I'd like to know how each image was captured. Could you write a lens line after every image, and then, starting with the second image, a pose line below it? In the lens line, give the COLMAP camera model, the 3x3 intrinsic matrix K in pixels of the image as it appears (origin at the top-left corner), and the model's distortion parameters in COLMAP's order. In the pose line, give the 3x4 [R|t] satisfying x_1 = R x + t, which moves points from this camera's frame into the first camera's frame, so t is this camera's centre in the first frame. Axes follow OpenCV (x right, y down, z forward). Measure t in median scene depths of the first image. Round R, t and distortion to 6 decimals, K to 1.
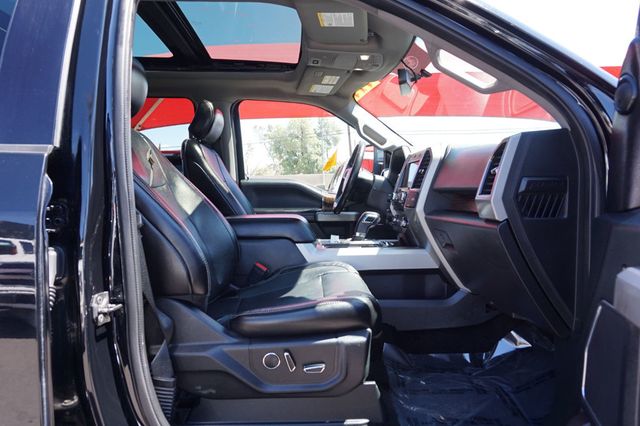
lens RADIAL K [[433.2, 0, 322.3], [0, 433.2, 212.5], [0, 0, 1]] dist [-0.035193, 0.016306]
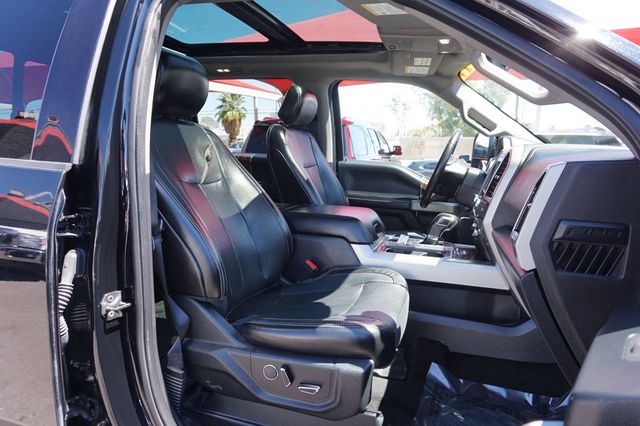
lens RADIAL K [[433.2, 0, 320.5], [0, 433.2, 212.7], [0, 0, 1]] dist [-0.035193, 0.016306]
pose [[0.936289, 0.091033, -0.339229, 0.207860], [-0.059885, 0.993062, 0.101206, -0.096090], [0.346089, -0.074443, 0.935244, 0.080729]]
